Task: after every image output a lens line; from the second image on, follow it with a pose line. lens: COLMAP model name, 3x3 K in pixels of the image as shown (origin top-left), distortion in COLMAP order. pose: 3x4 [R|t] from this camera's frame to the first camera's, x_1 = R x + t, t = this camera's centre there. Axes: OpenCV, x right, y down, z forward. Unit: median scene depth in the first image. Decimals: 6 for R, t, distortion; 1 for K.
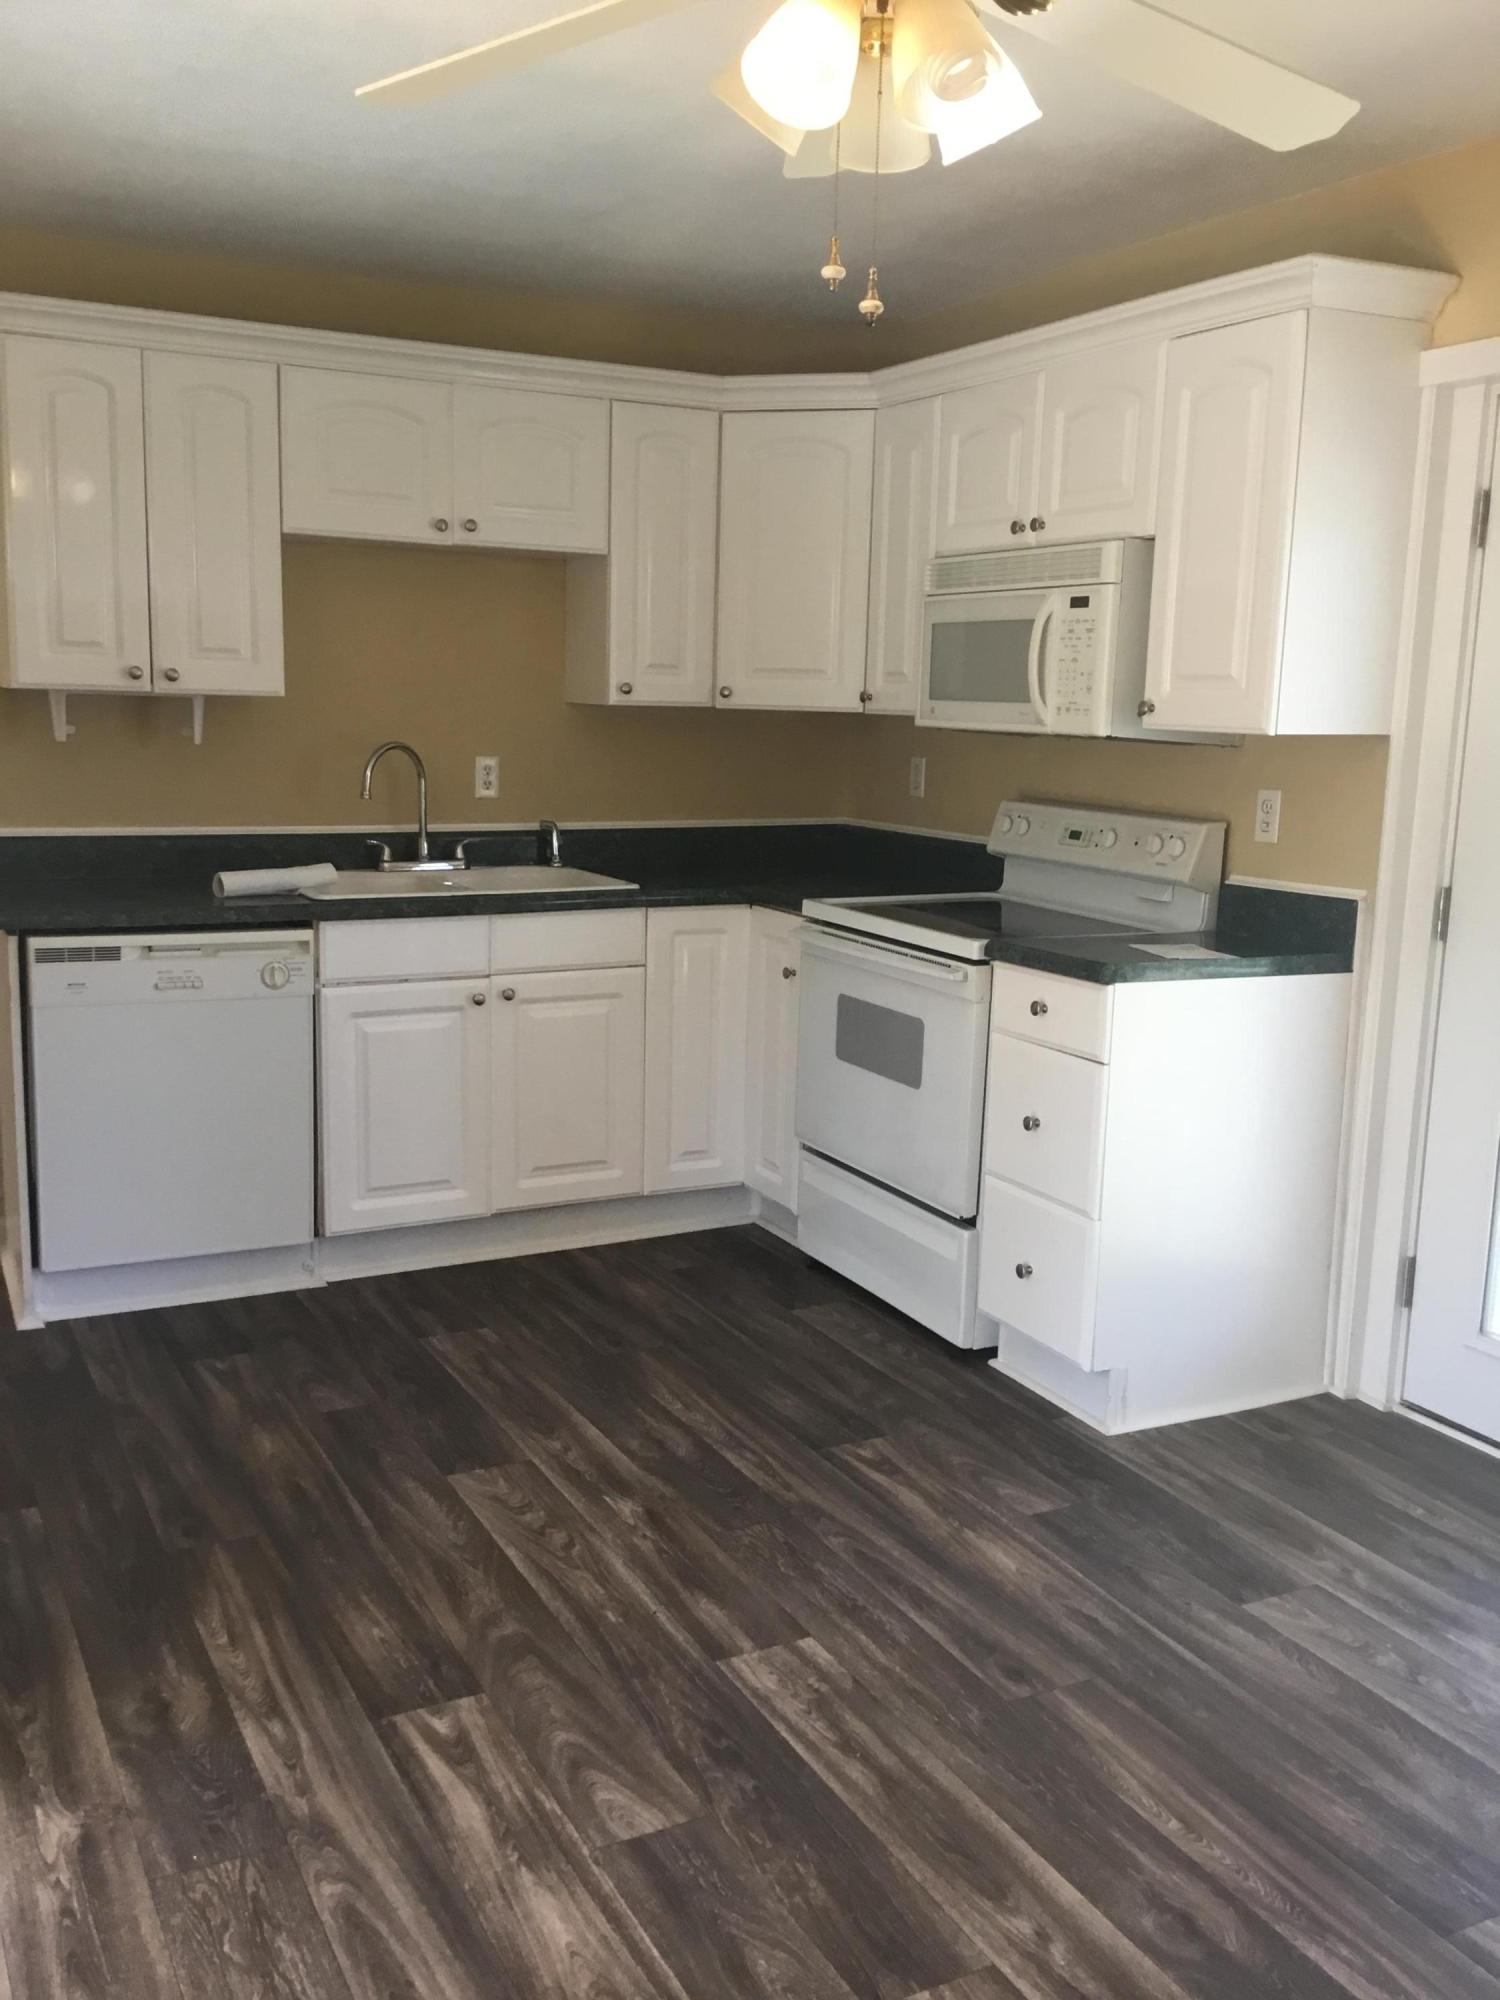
lens RADIAL K [[1805.3, 0, 750.0], [0, 1805.3, 1000.0], [0, 0, 1]] dist [0.096106, -0.149307]
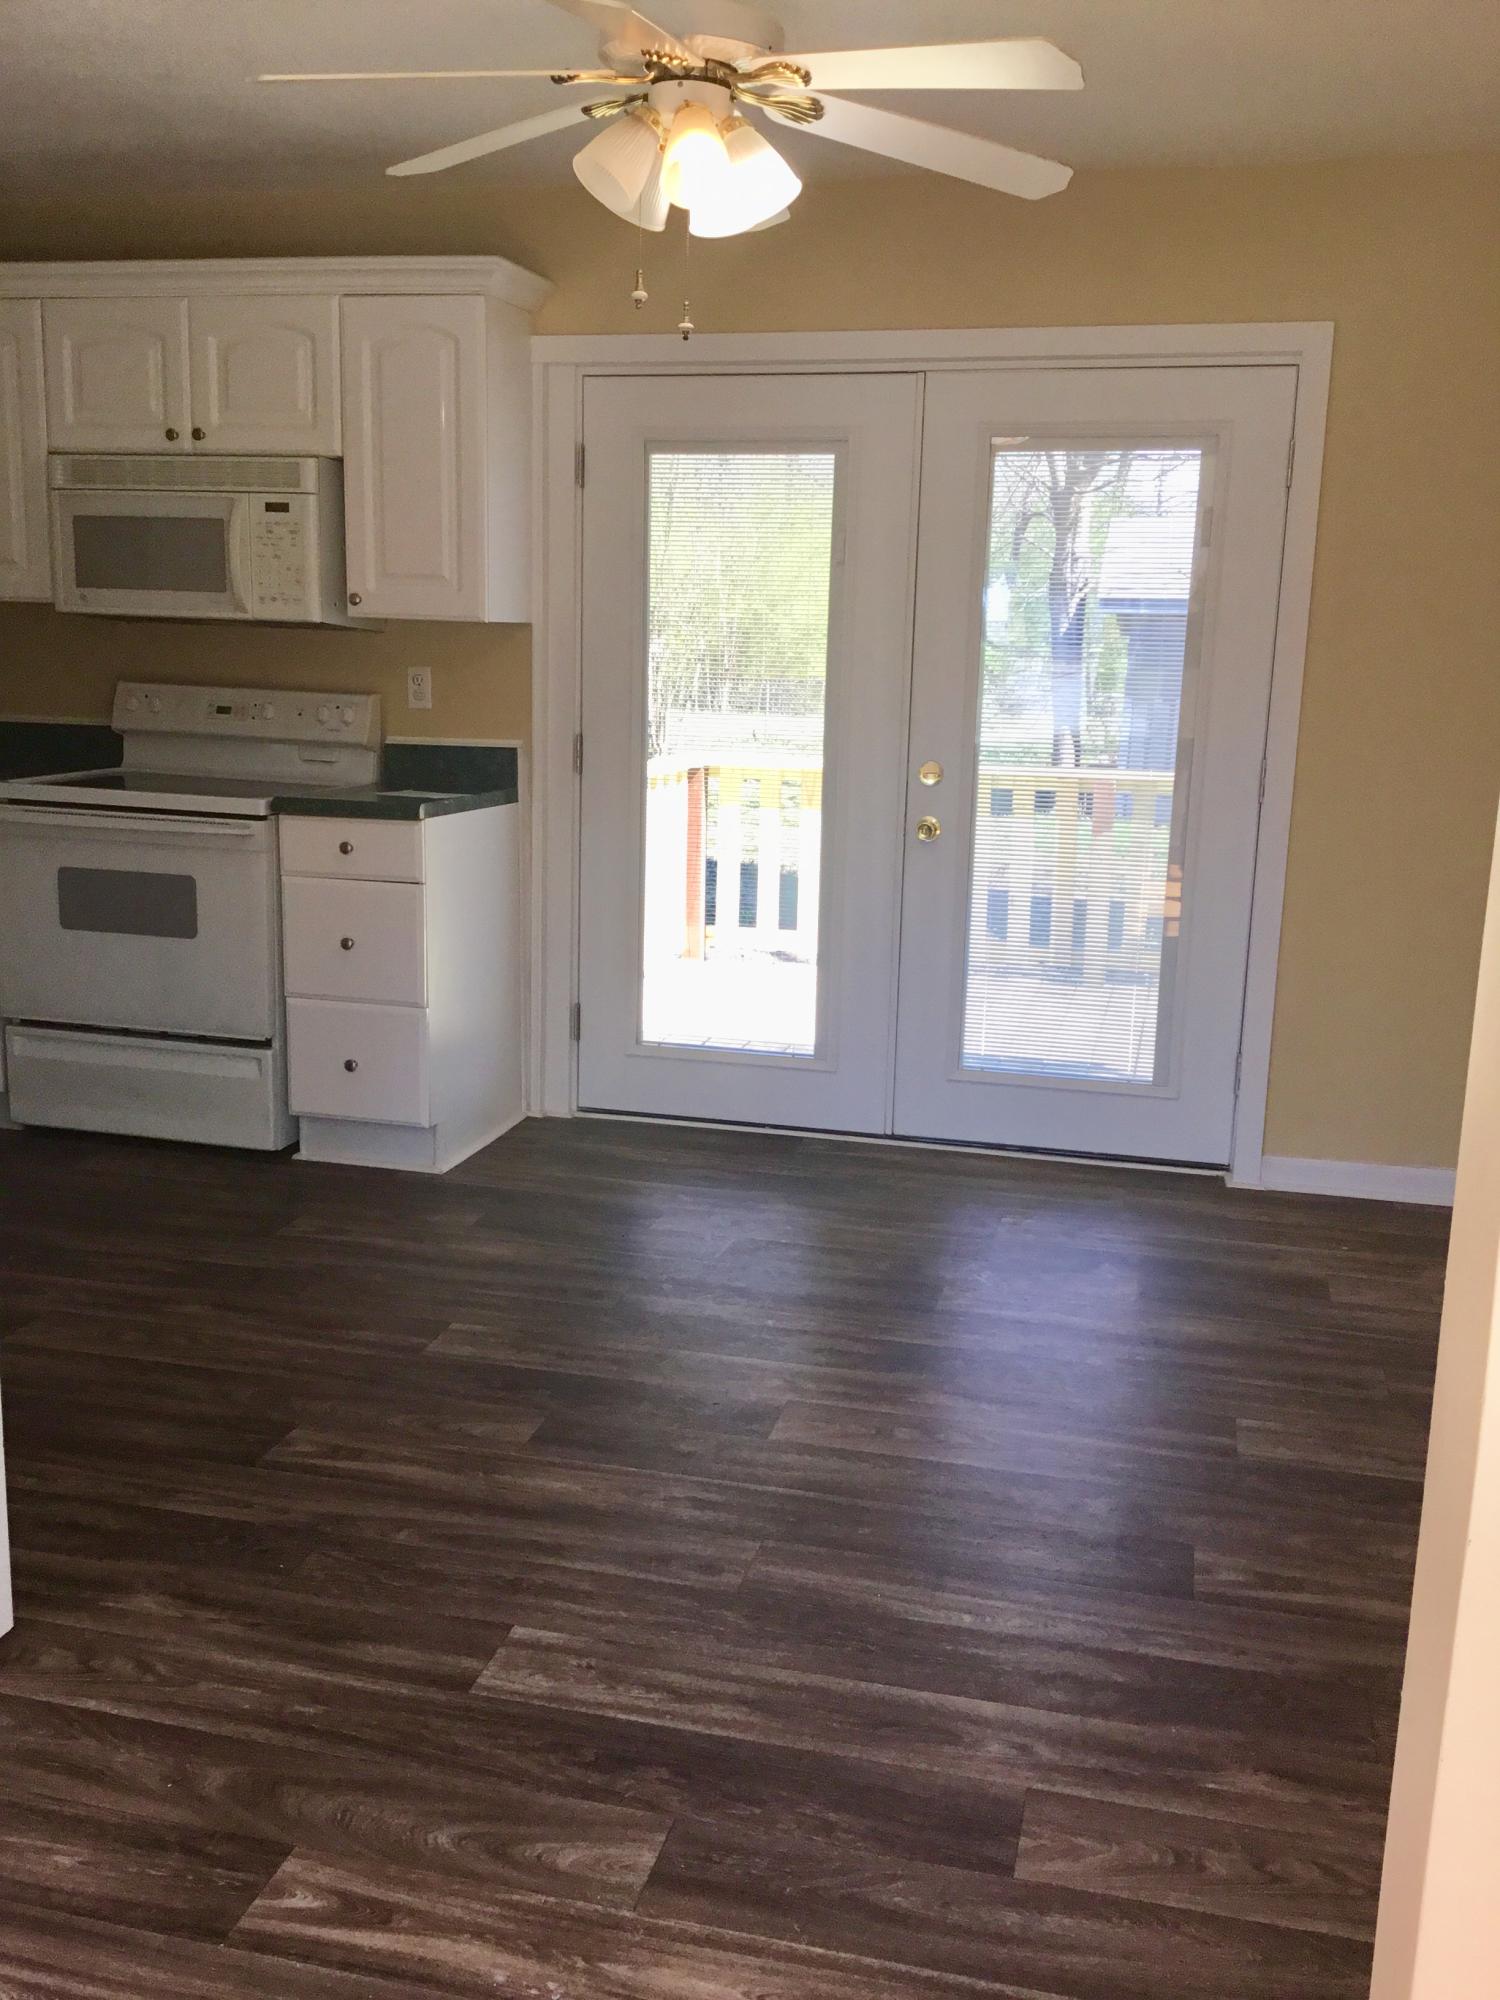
lens RADIAL K [[1805.3, 0, 750.0], [0, 1805.3, 1000.0], [0, 0, 1]] dist [0.096106, -0.149307]
pose [[0.661743, -0.156087, 0.733303, -0.537475], [0.113364, 0.987674, 0.107930, 0.004254], [-0.741111, 0.011708, 0.671281, -0.021021]]
